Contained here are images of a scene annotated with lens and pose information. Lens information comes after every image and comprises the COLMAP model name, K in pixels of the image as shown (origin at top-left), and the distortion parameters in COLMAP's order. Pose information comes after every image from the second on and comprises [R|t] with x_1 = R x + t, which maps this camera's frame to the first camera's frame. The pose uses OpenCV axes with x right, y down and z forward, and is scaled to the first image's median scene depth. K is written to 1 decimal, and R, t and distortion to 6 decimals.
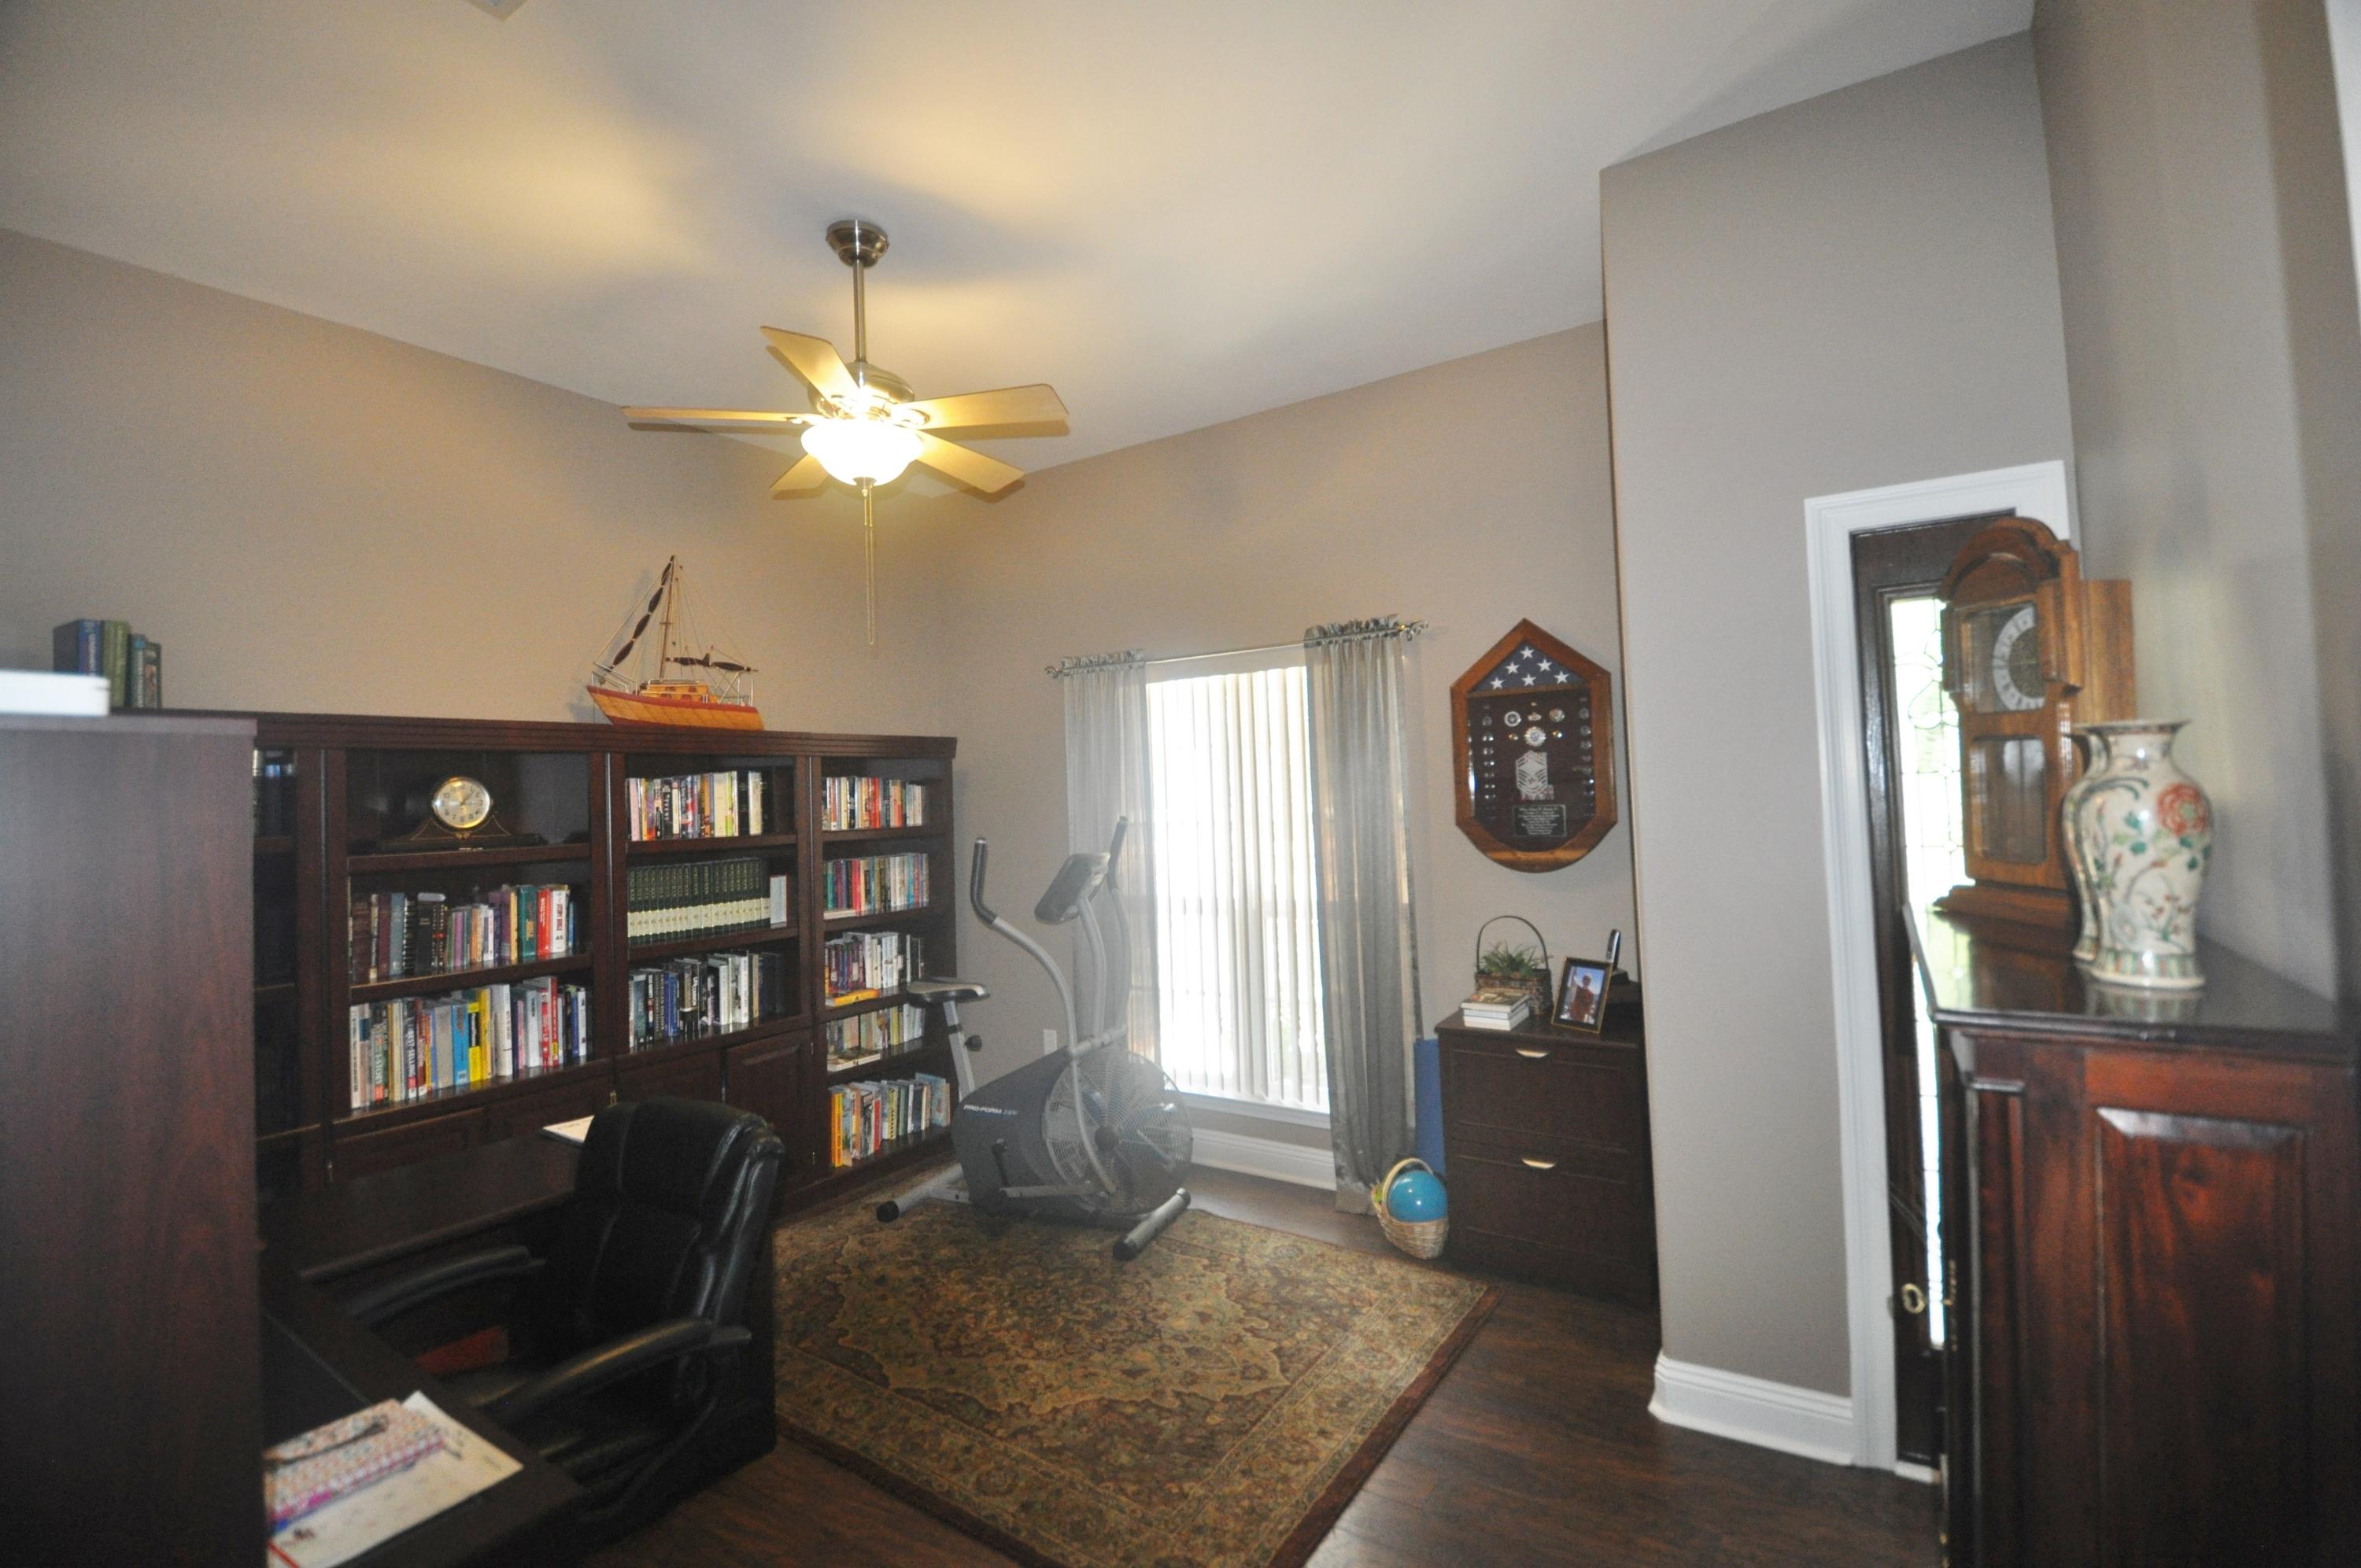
lens RADIAL K [[1015.3, 0, 1186.7], [0, 1015.3, 771.2], [0, 0, 1]] dist [0.013343, -0.019293]
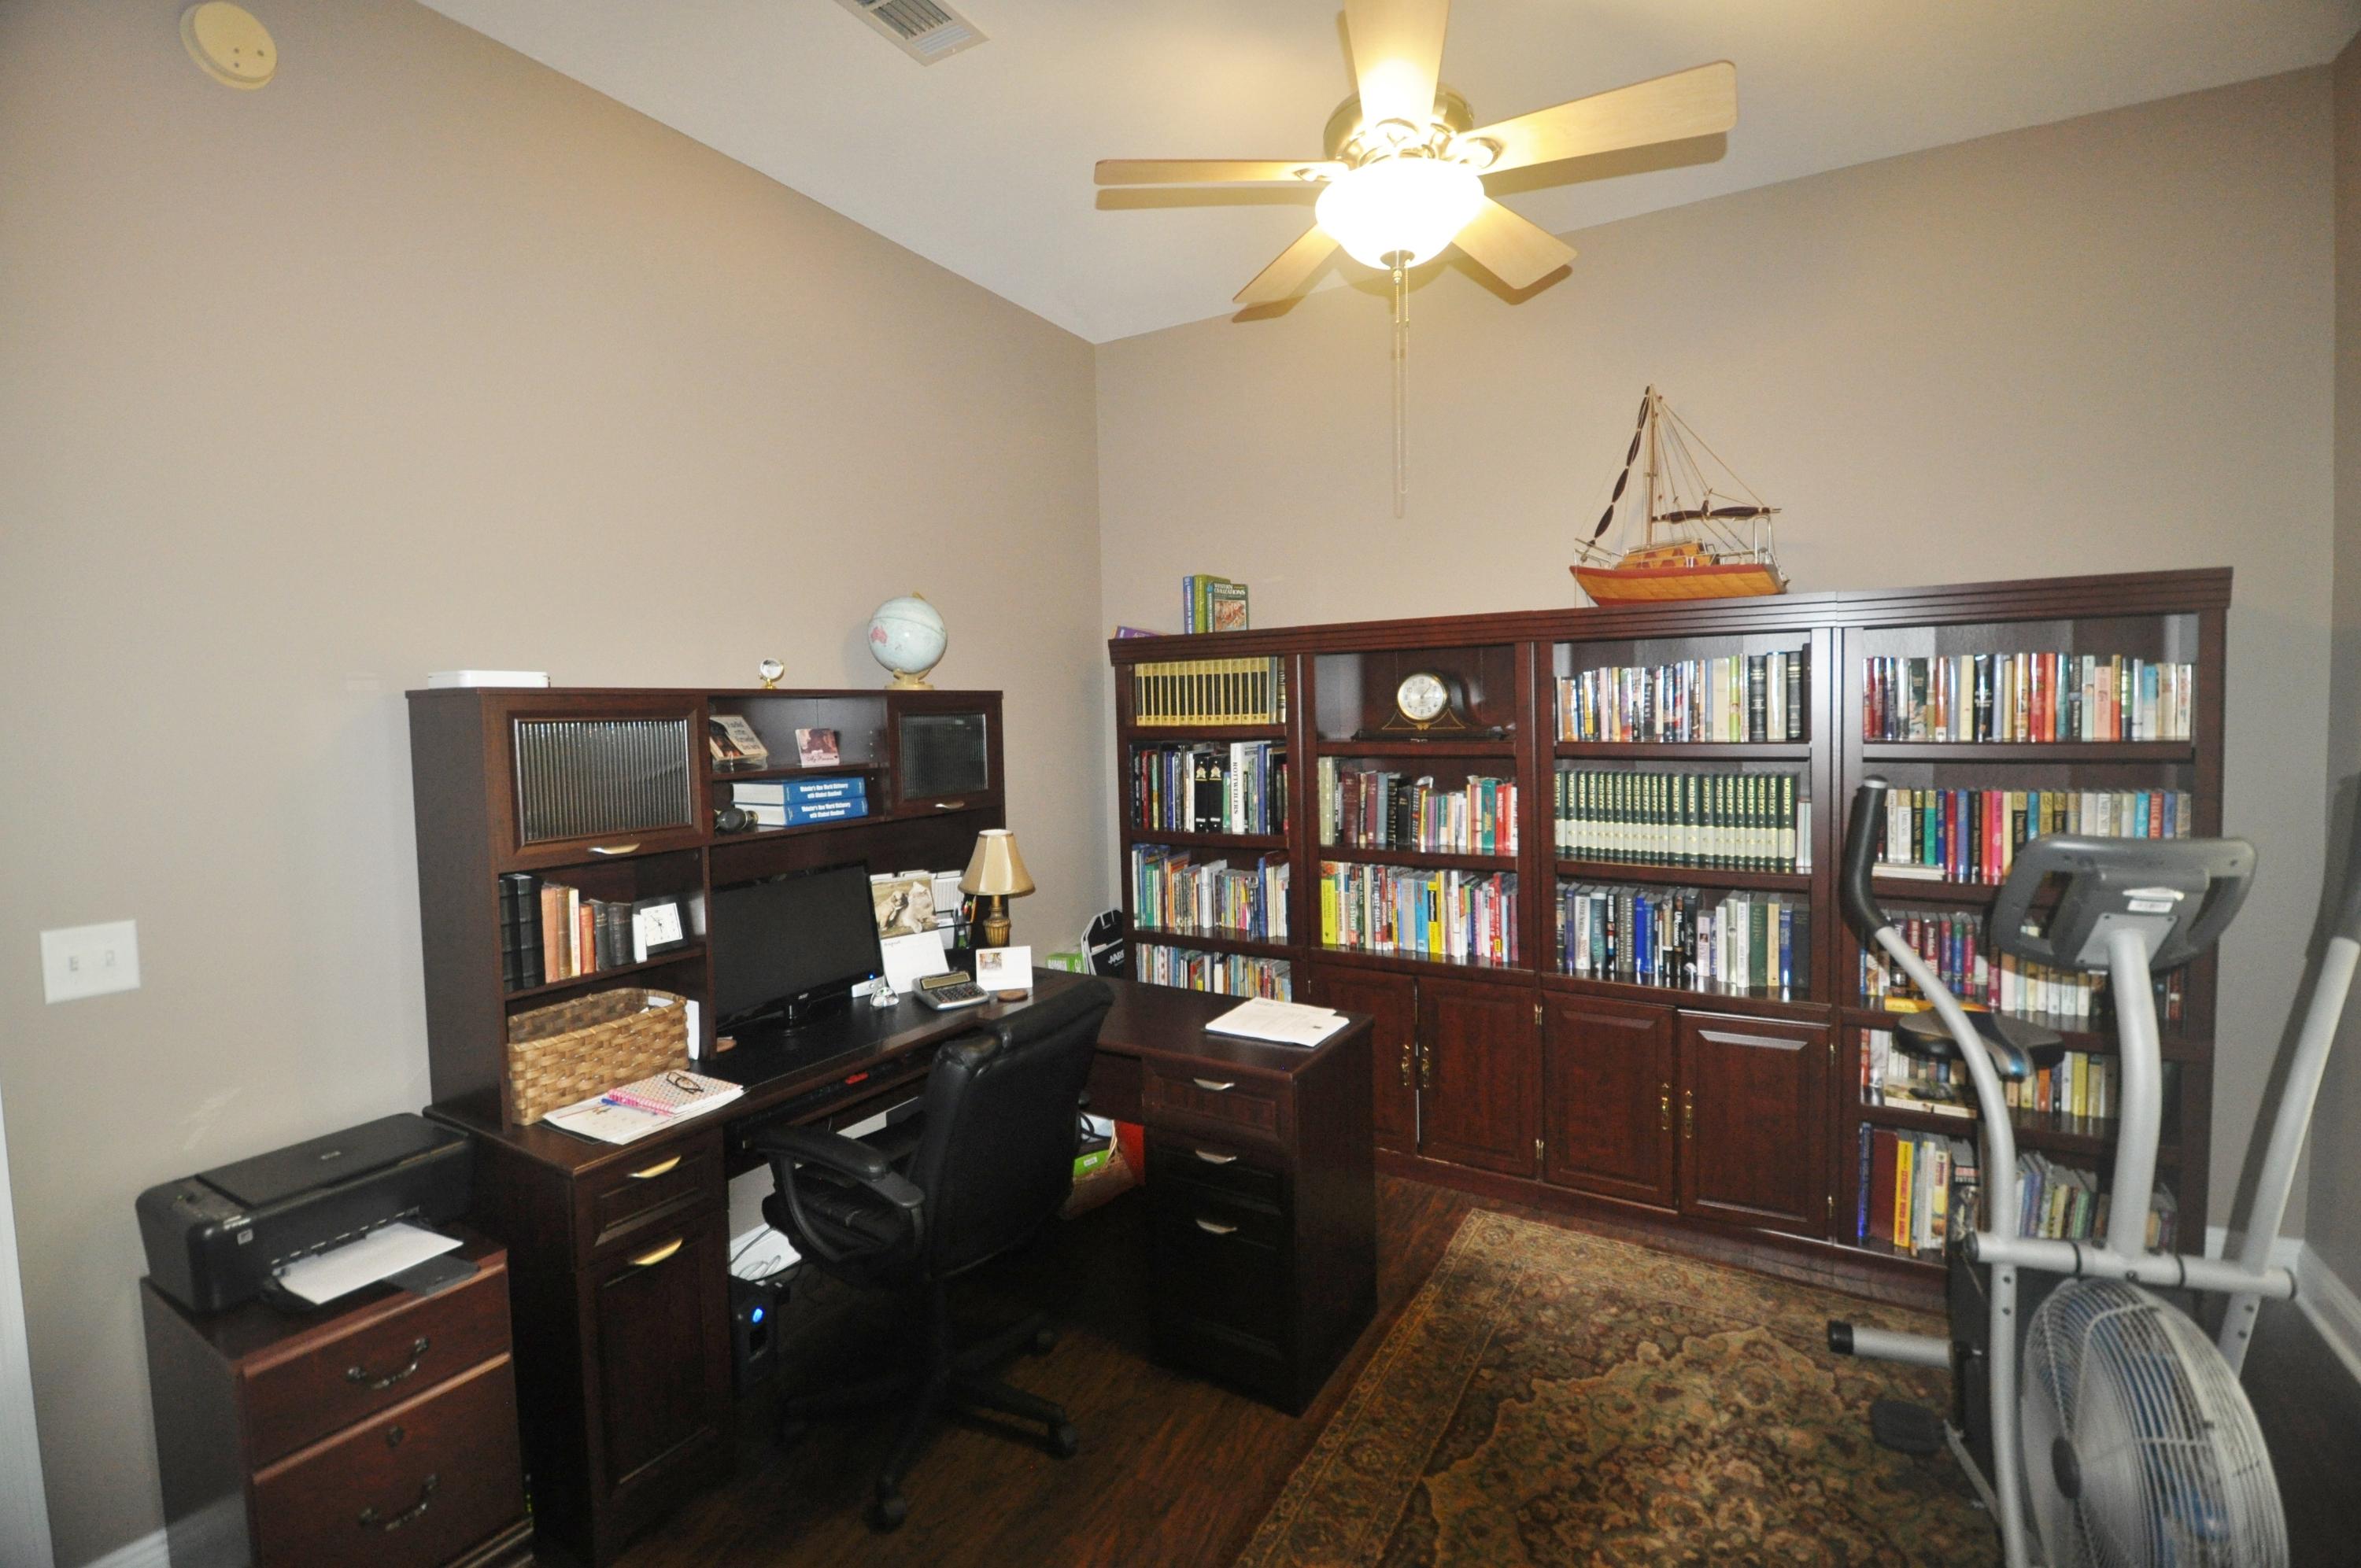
lens RADIAL K [[1015.3, 0, 1186.7], [0, 1015.3, 771.2], [0, 0, 1]] dist [0.013343, -0.019293]
pose [[0.060605, 0.086344, -0.994420, 0.308774], [0.036923, 0.995376, 0.088677, 0.004945], [0.997479, -0.042091, 0.057136, 0.607072]]
